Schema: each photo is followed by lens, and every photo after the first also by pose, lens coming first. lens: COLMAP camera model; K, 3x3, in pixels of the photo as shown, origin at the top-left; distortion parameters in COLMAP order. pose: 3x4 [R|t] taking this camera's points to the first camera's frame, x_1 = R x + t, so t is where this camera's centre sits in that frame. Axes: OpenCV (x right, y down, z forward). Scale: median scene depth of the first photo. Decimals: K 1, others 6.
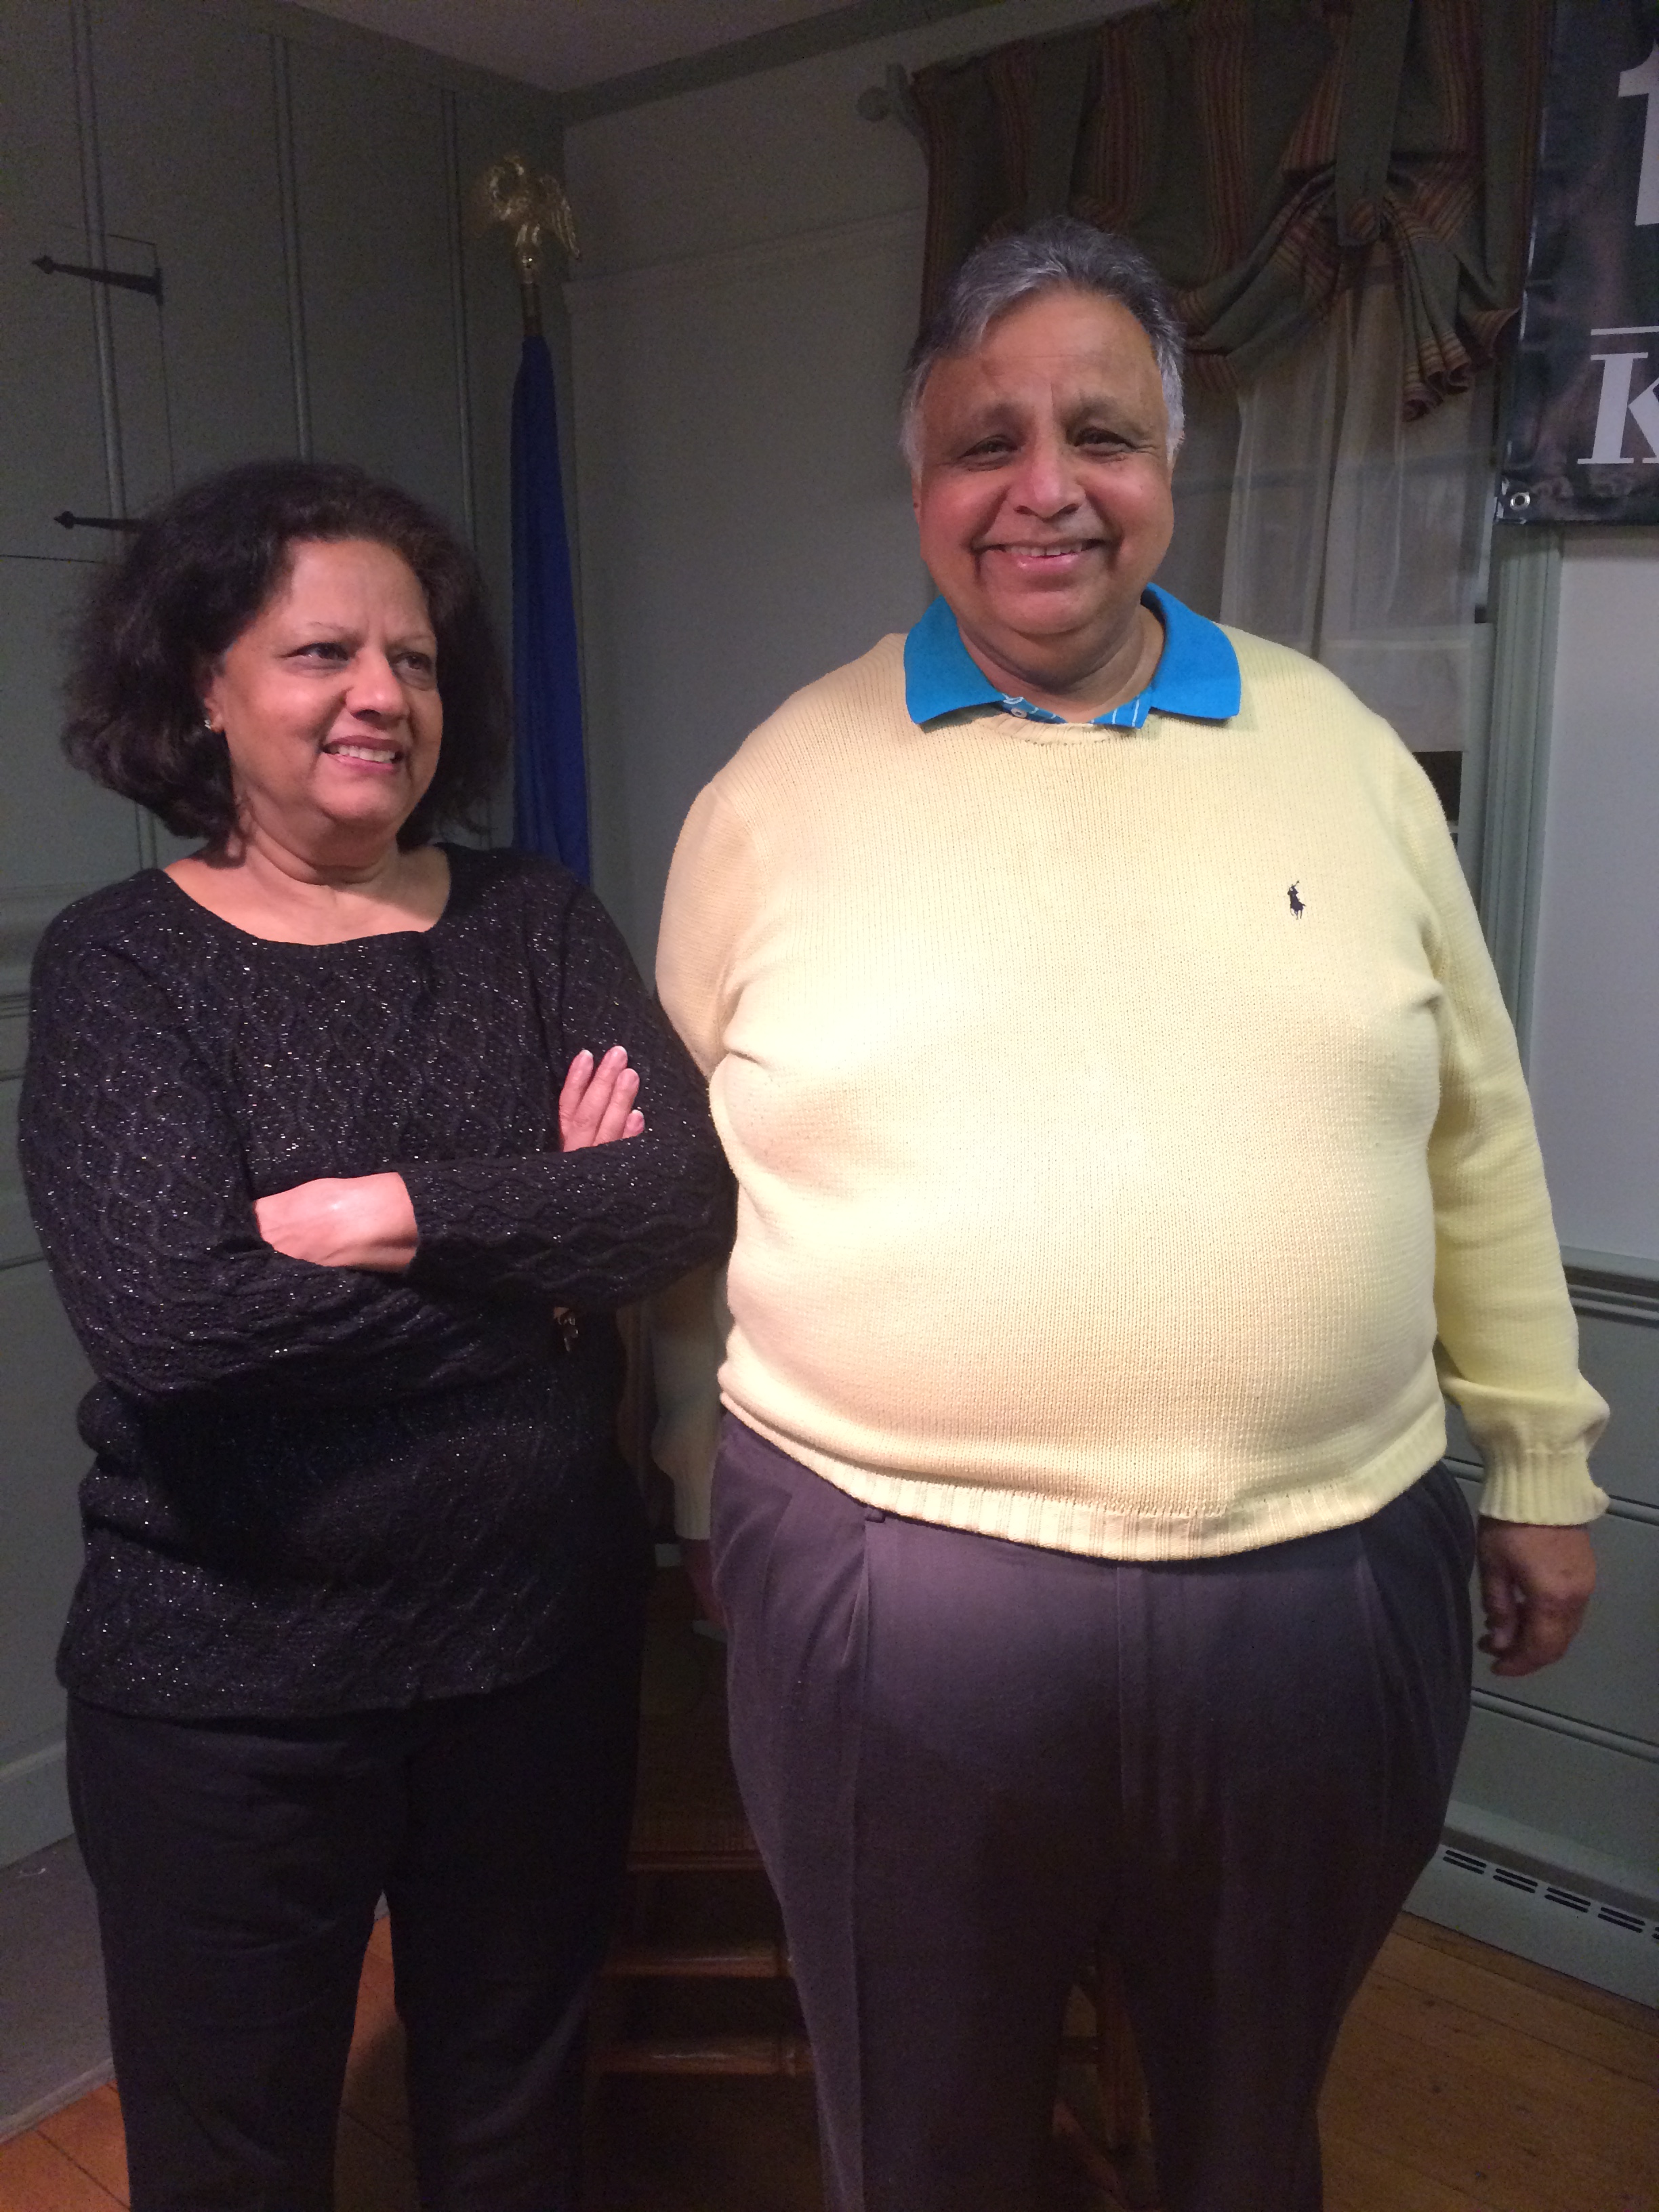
lens RADIAL K [[1892.3, 0, 832.9], [0, 1892.3, 1100.7], [0, 0, 1]] dist [-0.014883, -0.003591]
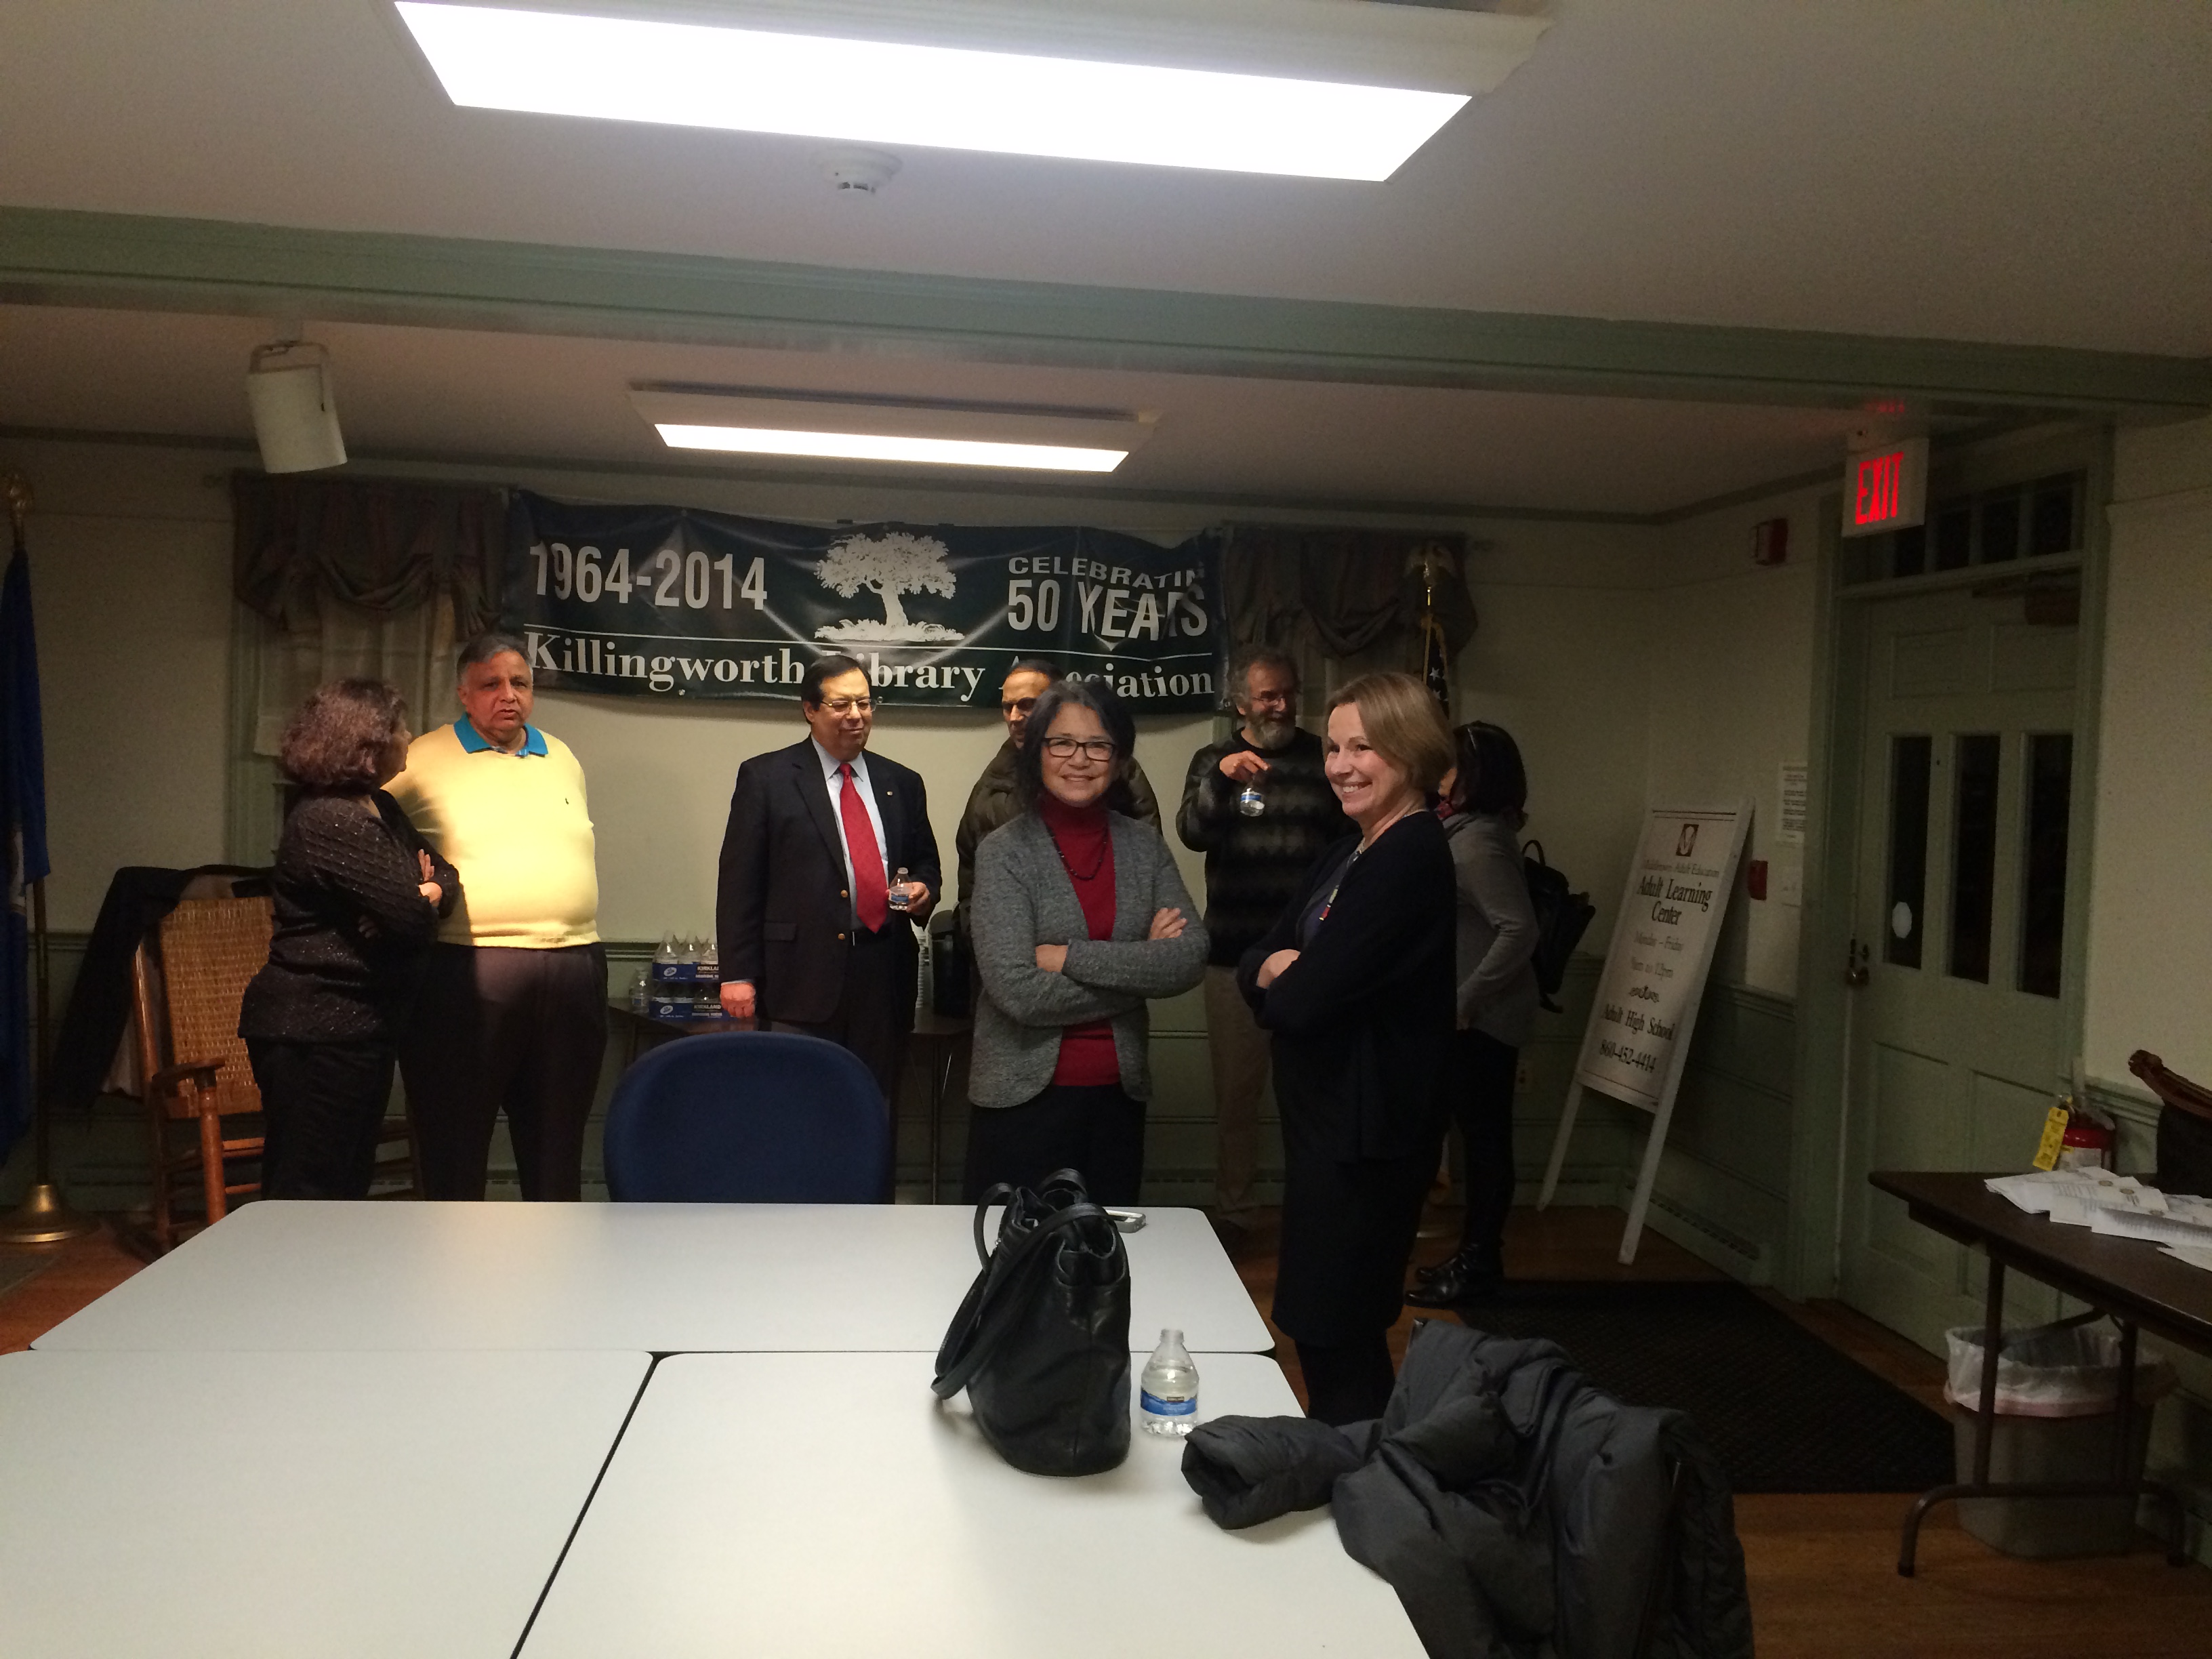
lens RADIAL K [[1892.3, 0, 1108.5], [0, 1892.3, 828.7], [0, 0, 1]] dist [-0.014883, -0.003591]
pose [[0.591009, 0.002962, 0.806659, -2.342971], [0.113398, 0.989758, -0.086717, 0.452927], [-0.798654, 0.142724, 0.584620, -2.335437]]
